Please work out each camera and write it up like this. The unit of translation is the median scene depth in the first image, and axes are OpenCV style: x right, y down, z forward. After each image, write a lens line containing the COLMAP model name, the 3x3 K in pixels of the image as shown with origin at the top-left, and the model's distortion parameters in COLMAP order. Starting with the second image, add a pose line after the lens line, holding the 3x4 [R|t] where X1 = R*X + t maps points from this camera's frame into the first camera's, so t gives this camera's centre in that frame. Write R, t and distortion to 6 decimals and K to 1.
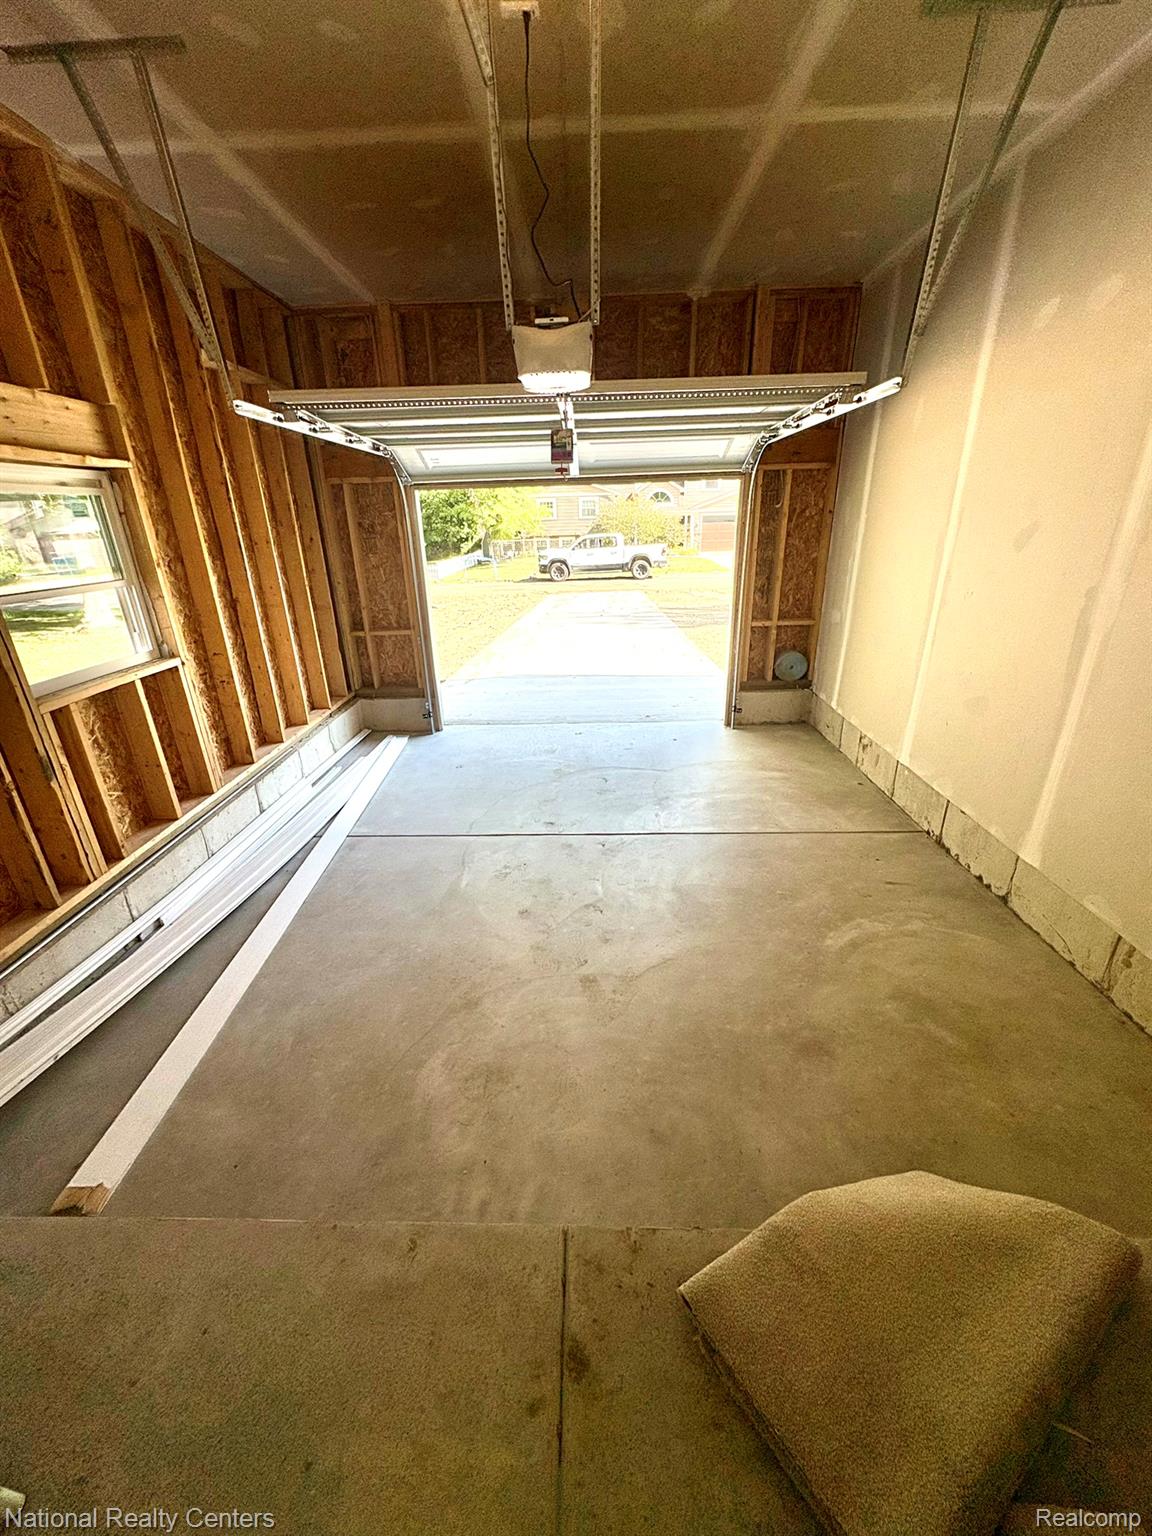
lens RADIAL K [[608.9, 0, 573.5], [0, 608.9, 767.6], [0, 0, 1]] dist [-0.000233, 0.000564]
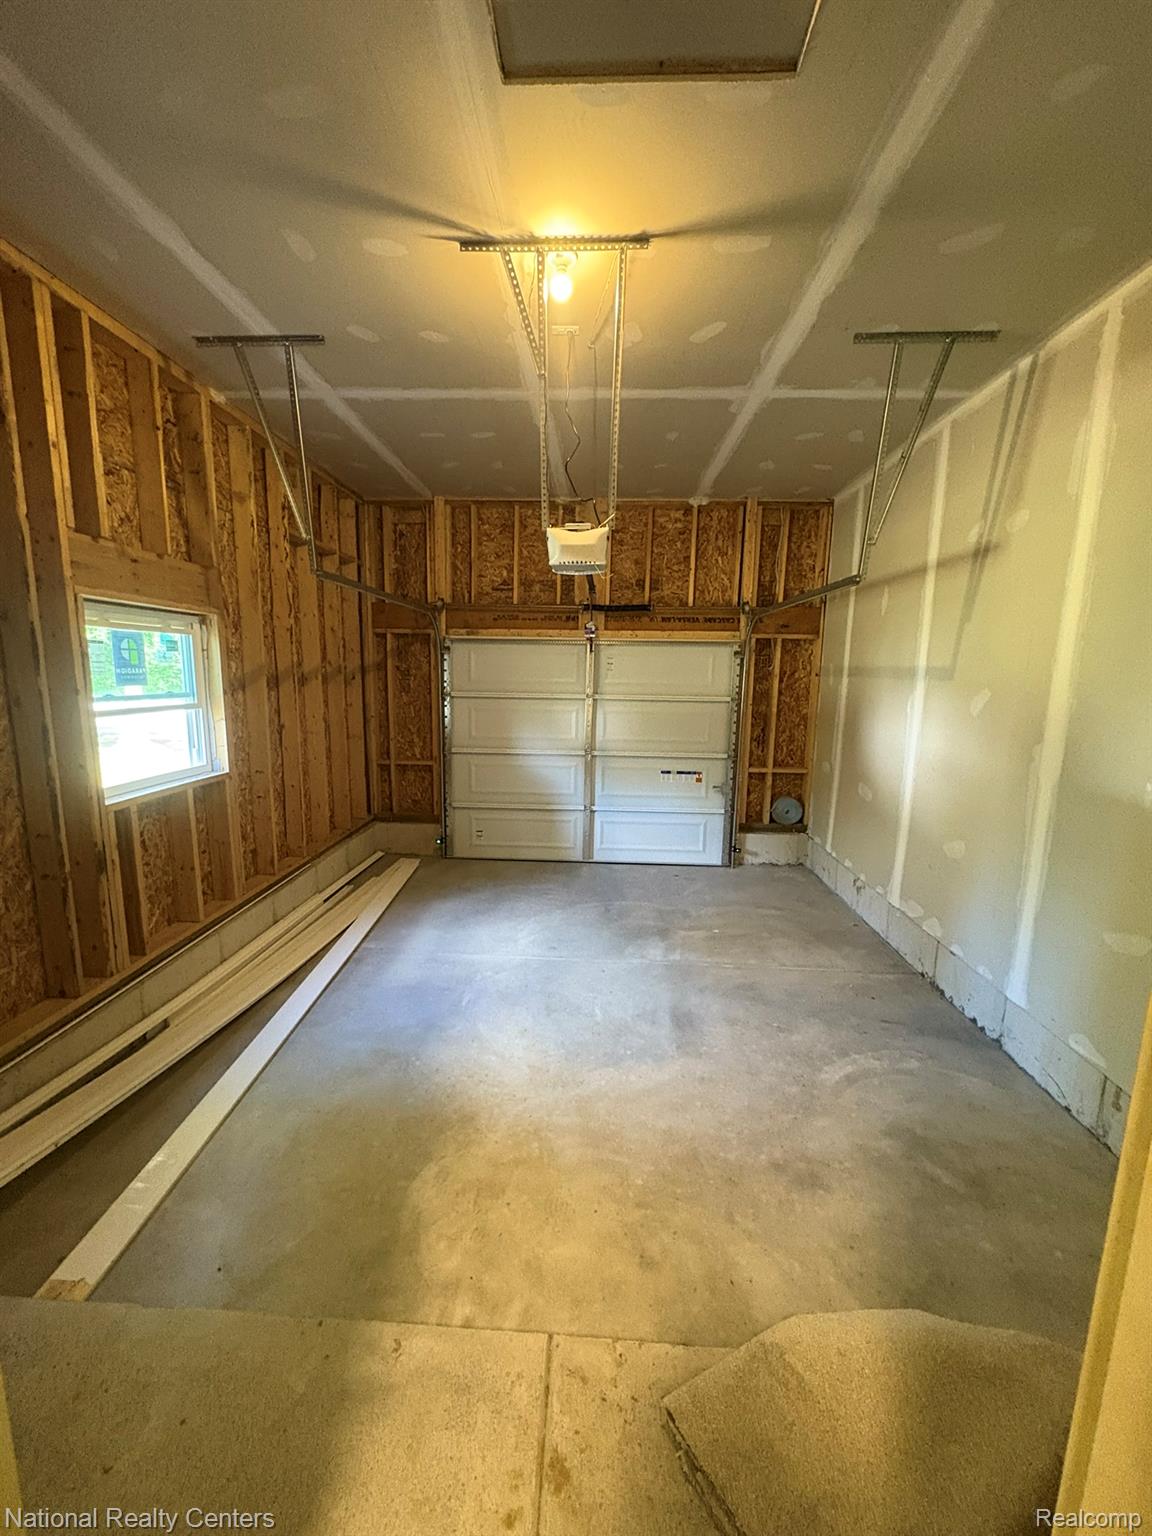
lens RADIAL K [[609.9, 0, 573.2], [0, 609.9, 767.1], [0, 0, 1]] dist [0.000264, 0.000252]
pose [[0.998806, 0.046514, -0.014923, -0.002885], [-0.048701, 0.971962, -0.230041, 0.040745], [0.003804, 0.230493, 0.973067, -0.094550]]
